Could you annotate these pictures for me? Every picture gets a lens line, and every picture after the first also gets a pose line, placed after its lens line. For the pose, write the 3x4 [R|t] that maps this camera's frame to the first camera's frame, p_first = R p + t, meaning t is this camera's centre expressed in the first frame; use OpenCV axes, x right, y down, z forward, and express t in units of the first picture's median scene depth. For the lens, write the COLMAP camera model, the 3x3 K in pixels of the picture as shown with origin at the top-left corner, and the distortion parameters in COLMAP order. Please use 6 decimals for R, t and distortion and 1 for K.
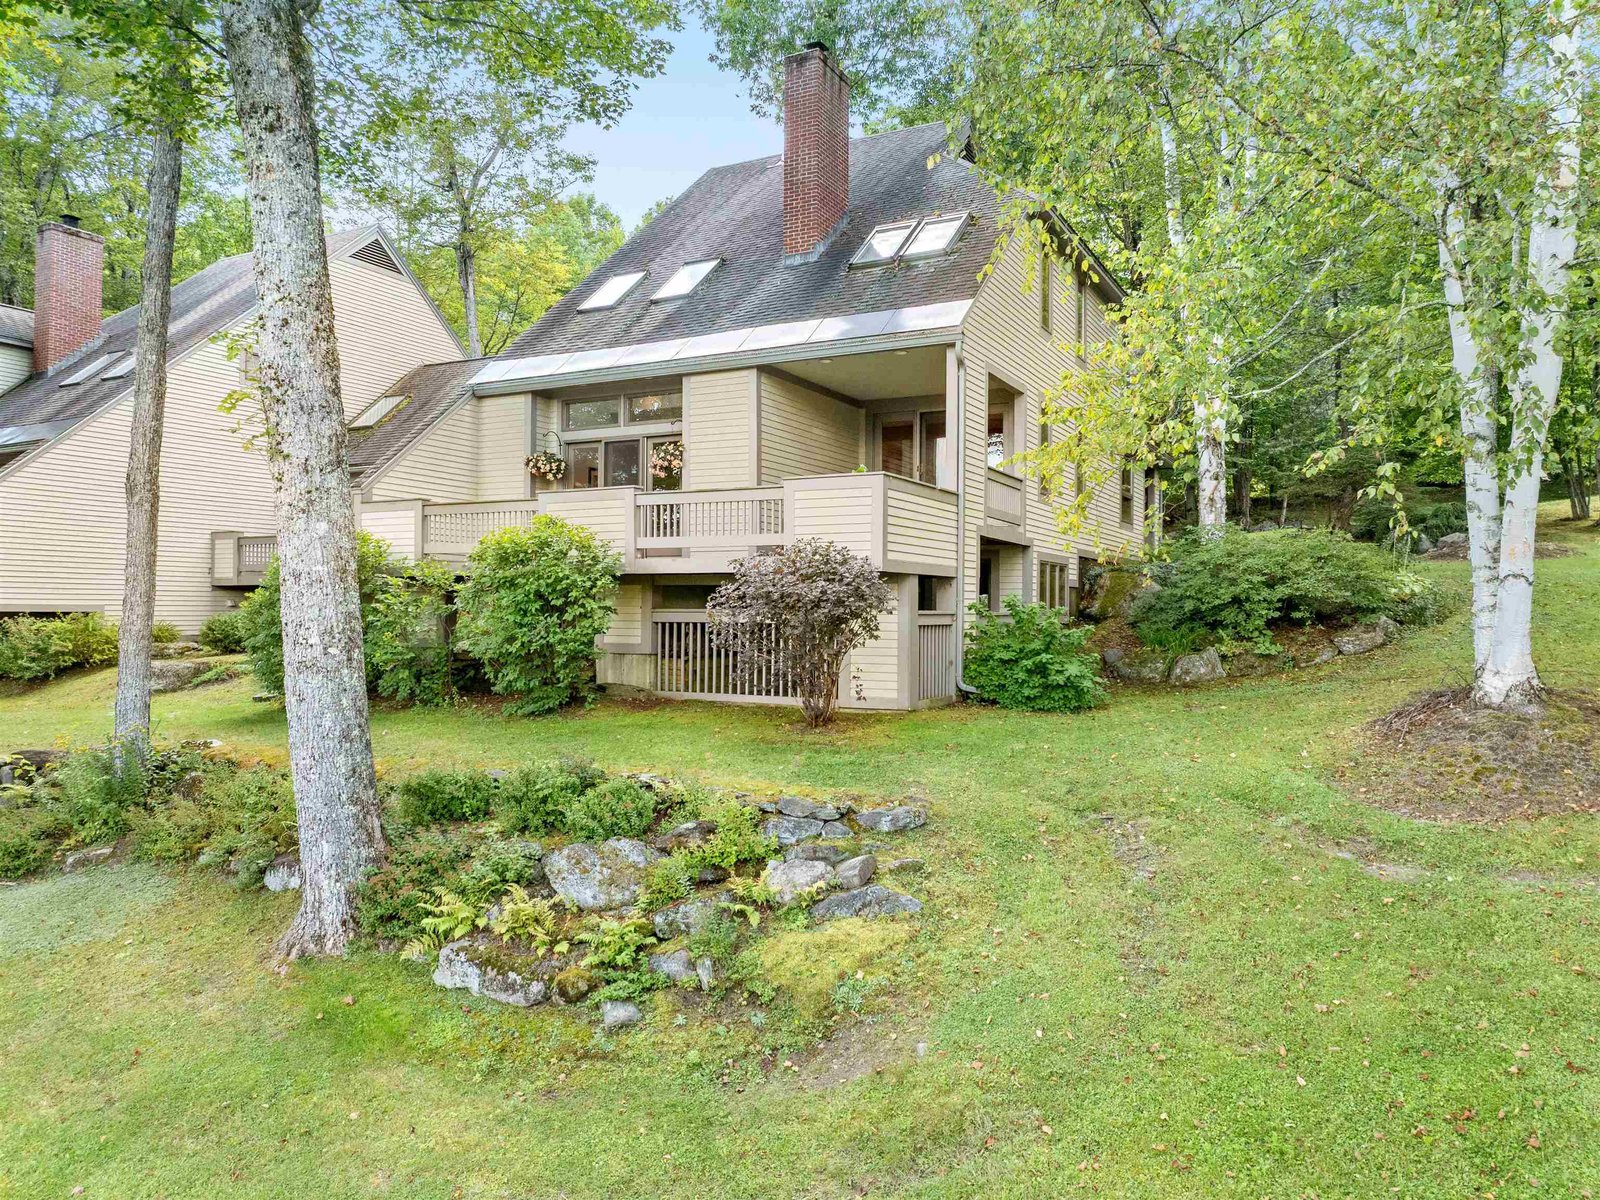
lens RADIAL K [[1130.4, 0, 800.0], [0, 1130.4, 600.0], [0, 0, 1]] dist [-0.031907, 0.003028]
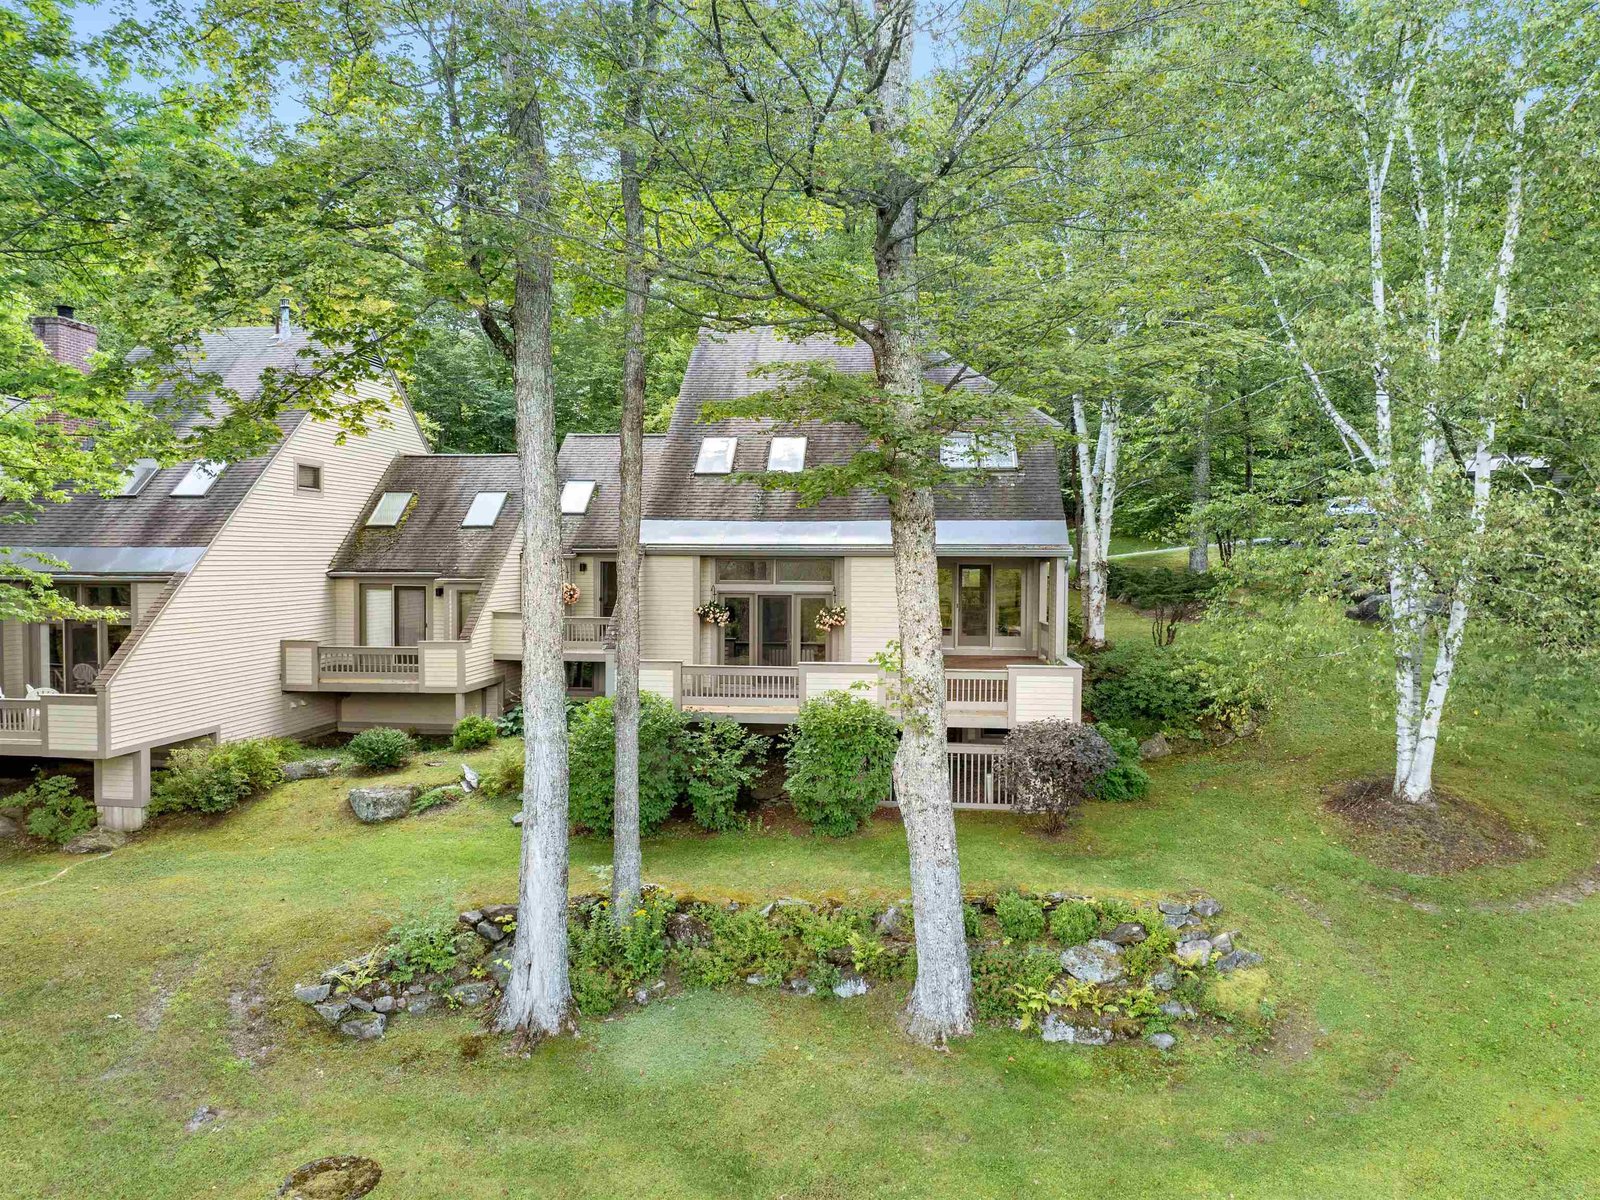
lens RADIAL K [[1130.4, 0, 800.0], [0, 1130.4, 600.0], [0, 0, 1]] dist [-0.031907, 0.003028]
pose [[0.925643, -0.016672, 0.378032, -1.223550], [-0.002558, 0.998730, 0.050309, -0.396551], [-0.378390, -0.047535, 0.924425, -0.405530]]
